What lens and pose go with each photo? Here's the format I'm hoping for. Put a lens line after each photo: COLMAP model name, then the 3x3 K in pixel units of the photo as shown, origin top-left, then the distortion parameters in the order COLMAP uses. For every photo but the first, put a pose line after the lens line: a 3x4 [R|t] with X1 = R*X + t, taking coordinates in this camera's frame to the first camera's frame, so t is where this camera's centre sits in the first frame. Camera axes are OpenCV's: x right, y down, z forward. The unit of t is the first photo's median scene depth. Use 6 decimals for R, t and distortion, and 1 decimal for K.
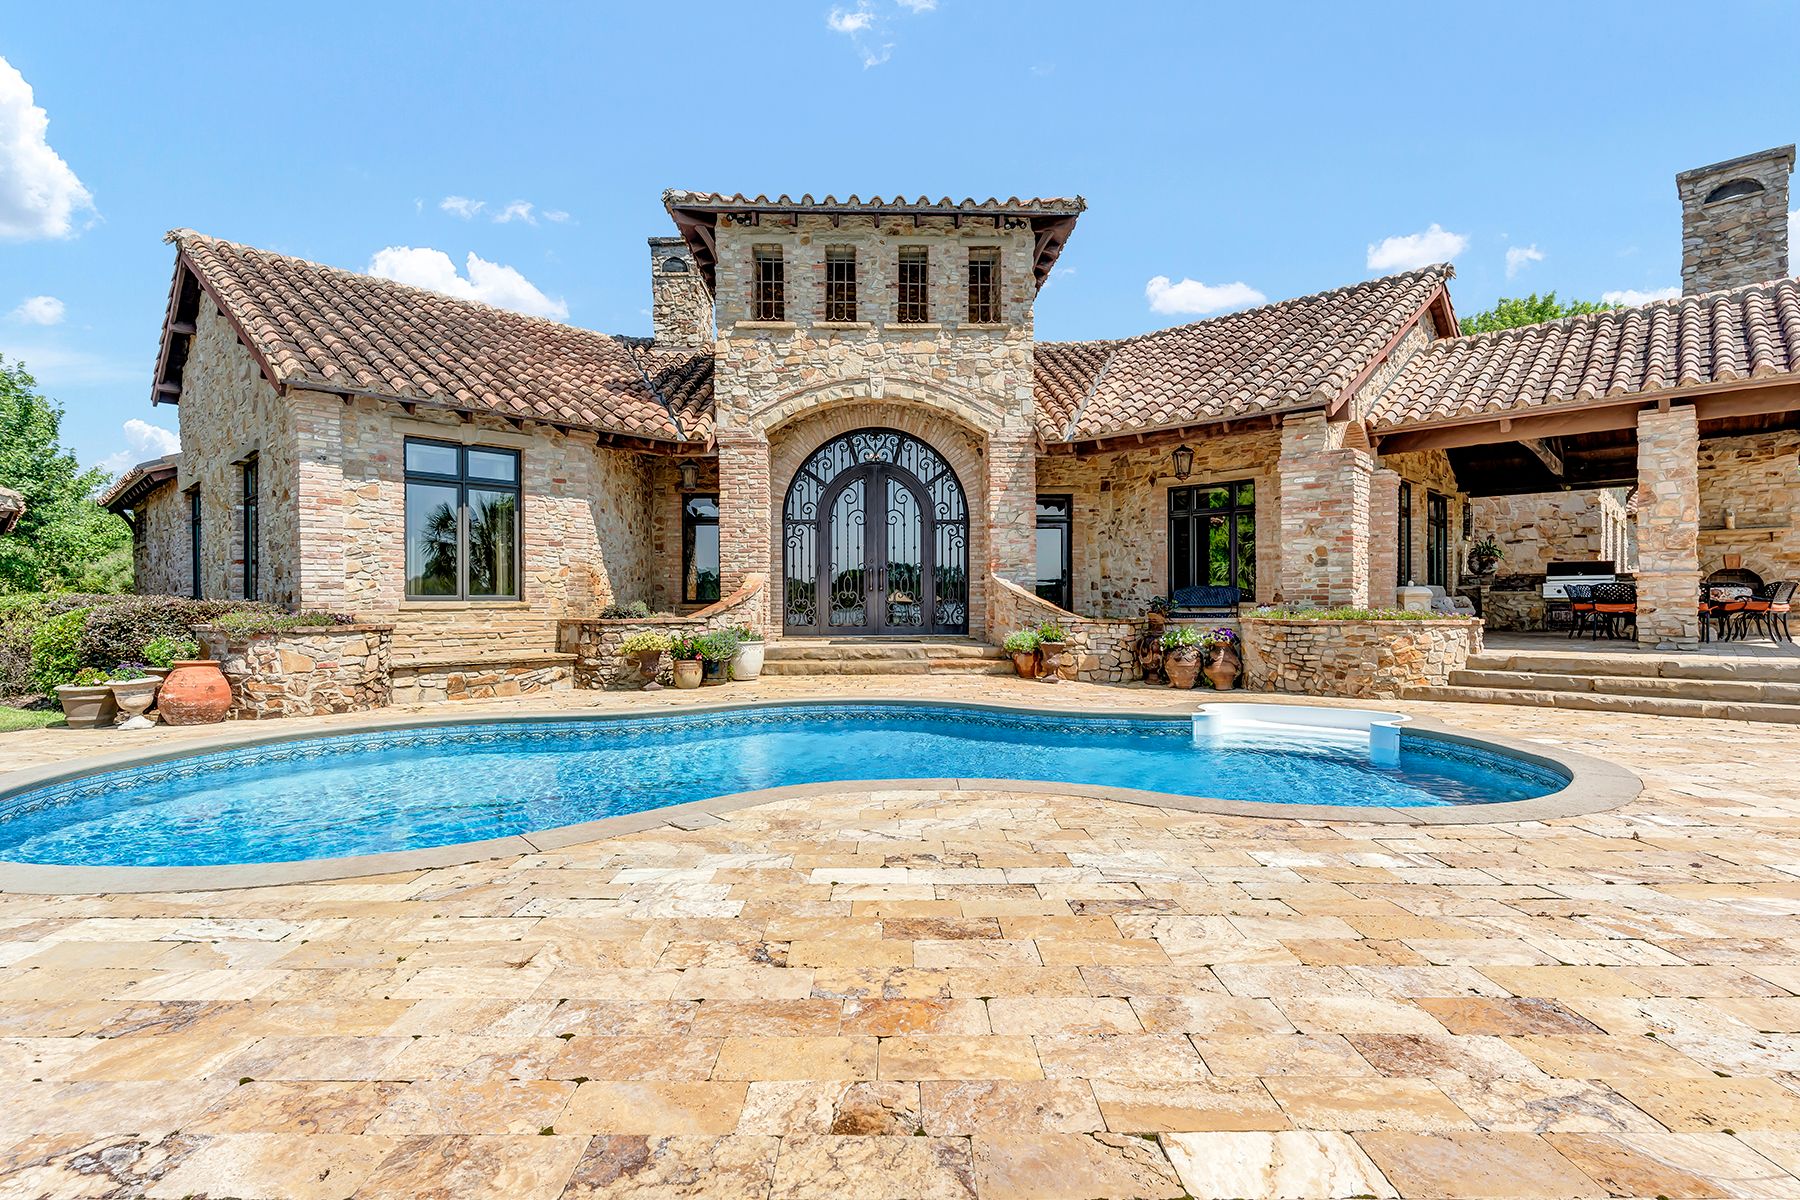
lens RADIAL K [[865.7, 0, 890.8], [0, 865.7, 595.3], [0, 0, 1]] dist [0.004596, -0.002659]
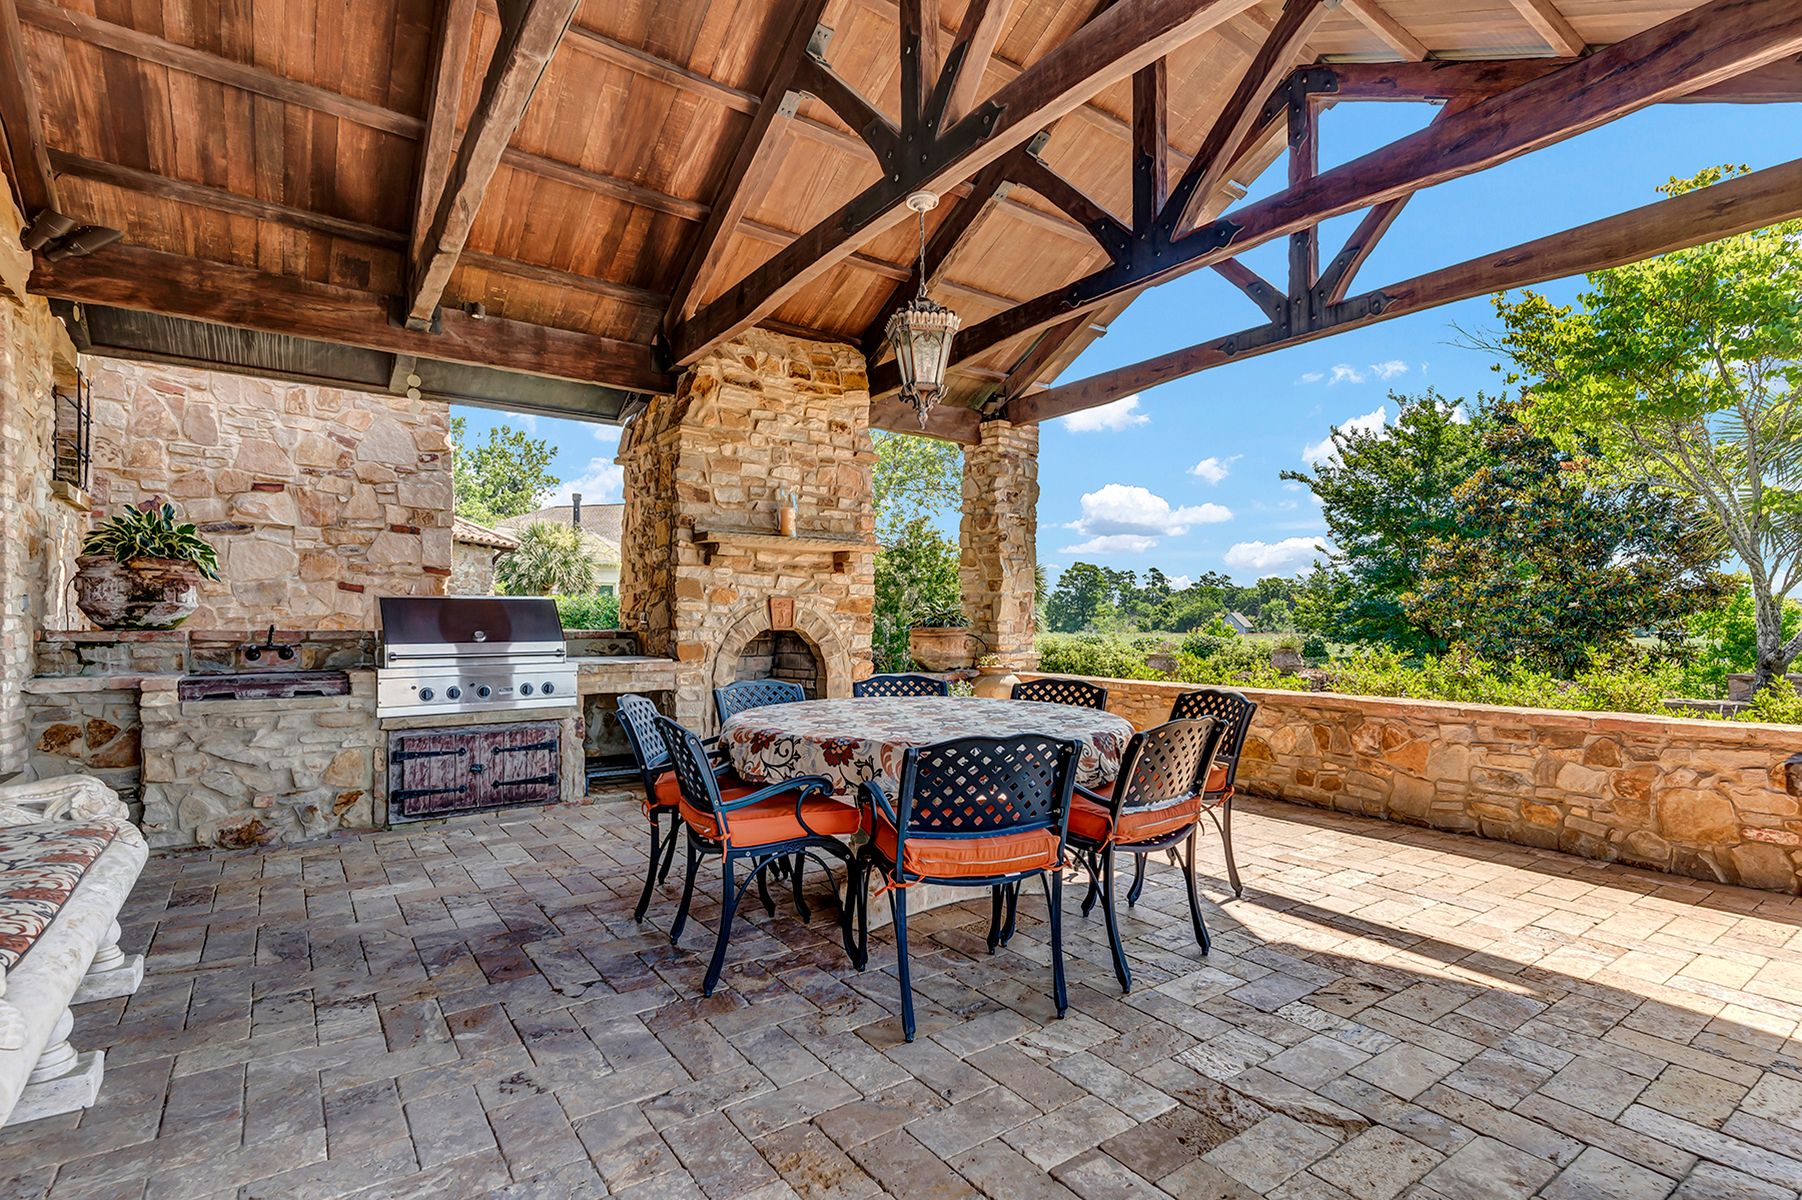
lens RADIAL K [[866.6, 0, 896.4], [0, 866.6, 613.9], [0, 0, 1]] dist [0.004596, -0.002659]
pose [[0.191936, 0.015945, 0.981278, 0.466339], [-0.006637, 0.999866, -0.014949, -0.026927], [-0.981385, -0.003643, 0.192016, 0.722197]]
